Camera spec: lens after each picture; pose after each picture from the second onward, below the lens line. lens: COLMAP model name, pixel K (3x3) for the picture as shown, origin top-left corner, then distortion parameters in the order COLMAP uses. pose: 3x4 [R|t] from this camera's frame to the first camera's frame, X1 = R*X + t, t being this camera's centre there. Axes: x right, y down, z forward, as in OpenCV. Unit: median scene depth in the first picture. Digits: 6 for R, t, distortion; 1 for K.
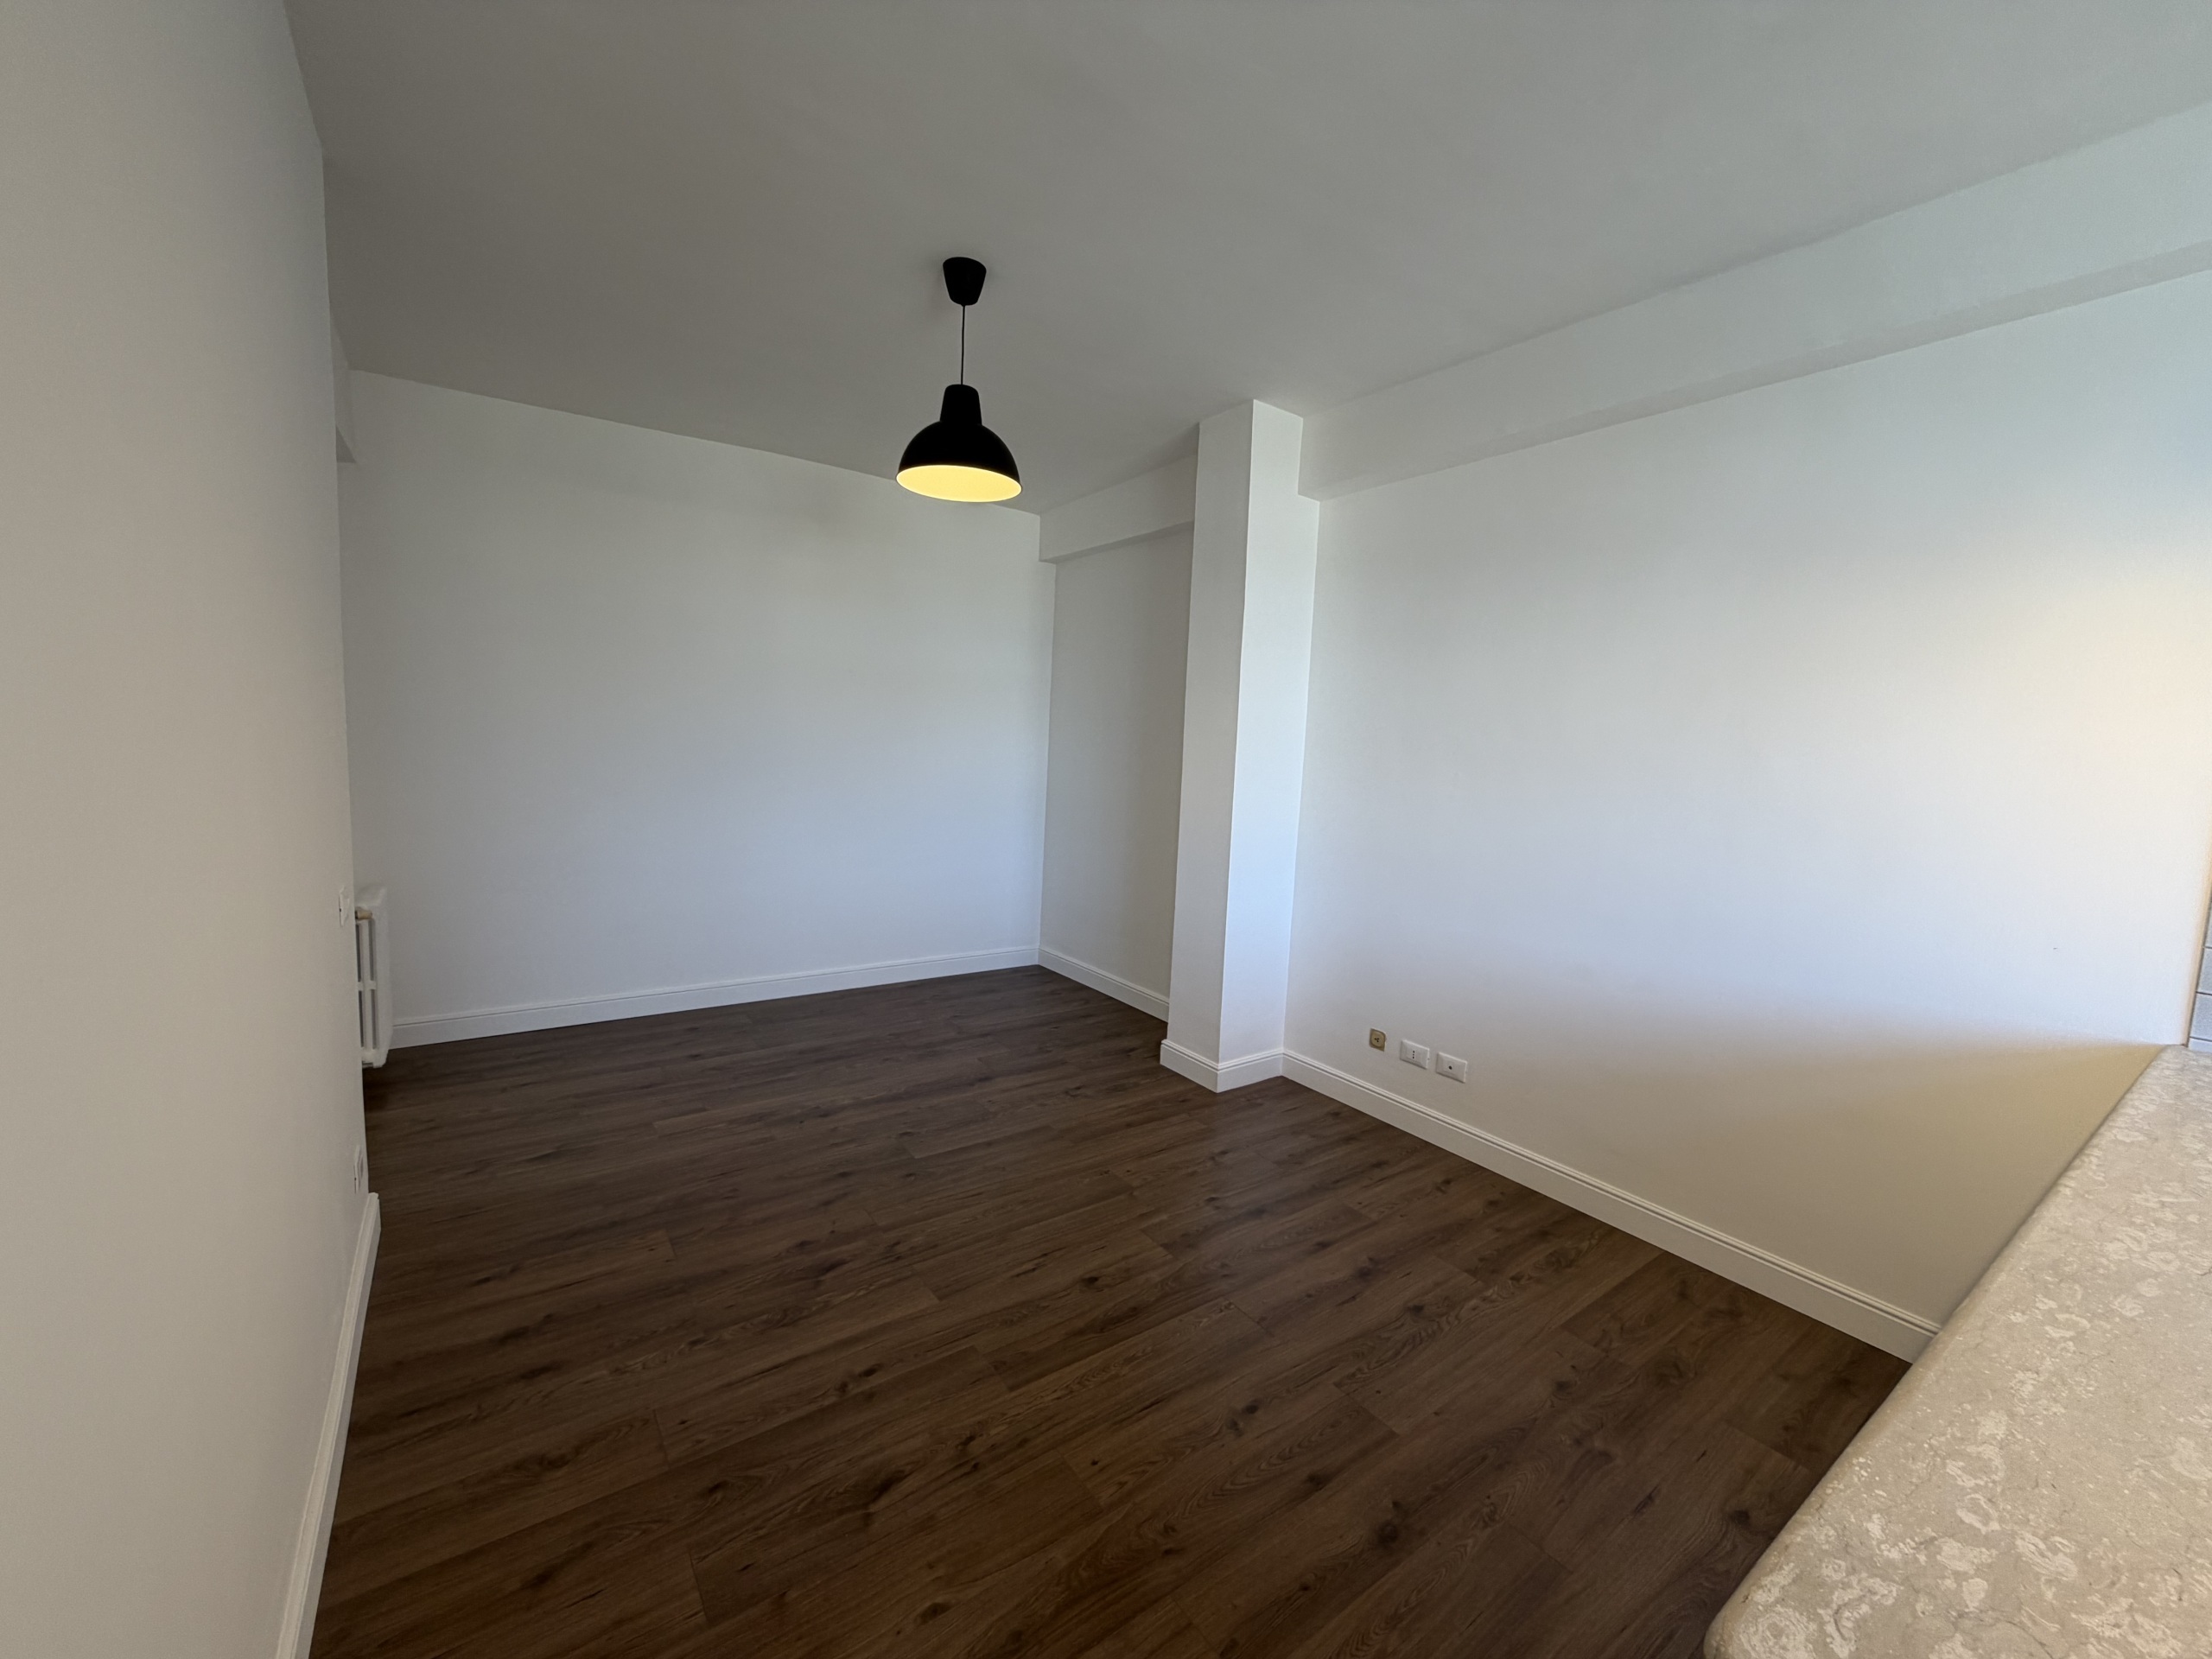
lens RADIAL K [[881.8, 0, 1099.9], [0, 881.8, 828.5], [0, 0, 1]] dist [-0.000308, -0.000359]
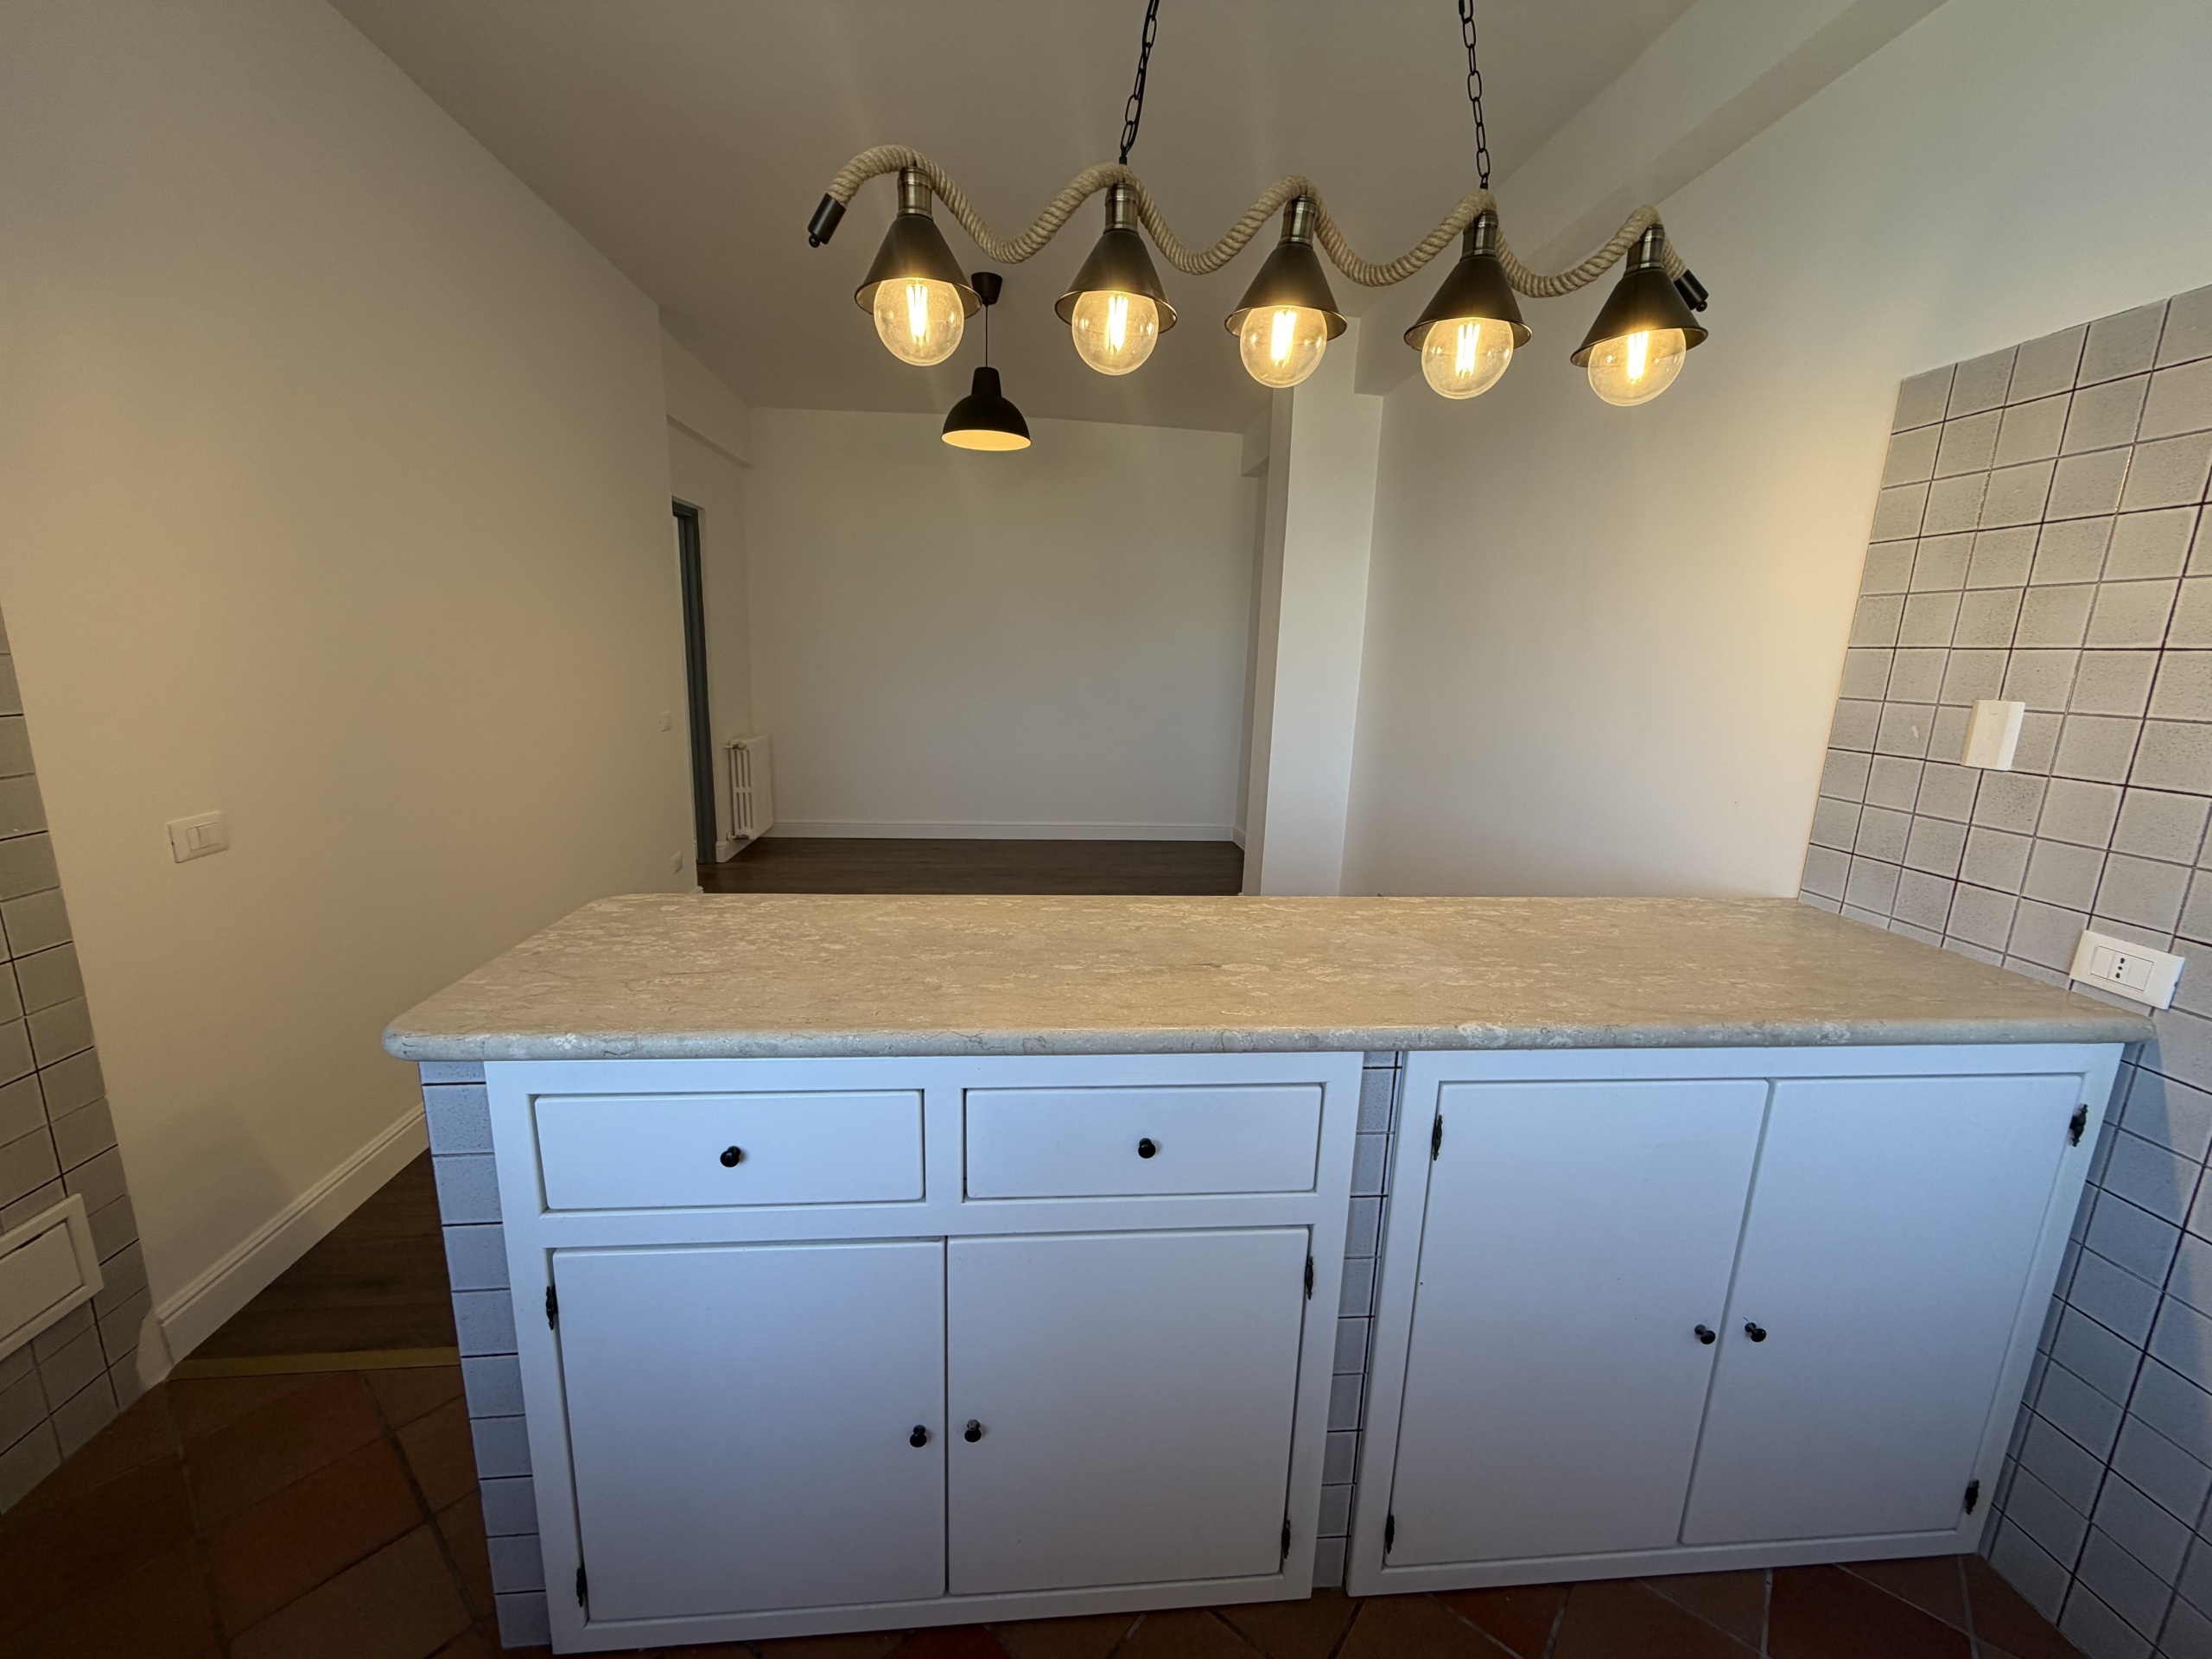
lens RADIAL K [[881.8, 0, 1099.9], [0, 881.8, 828.5], [0, 0, 1]] dist [-0.000308, -0.000359]
pose [[0.866369, 0.086118, -0.491924, 0.747694], [-0.043246, 0.994257, 0.097894, 0.077251], [0.497529, -0.063539, 0.865117, -0.155600]]
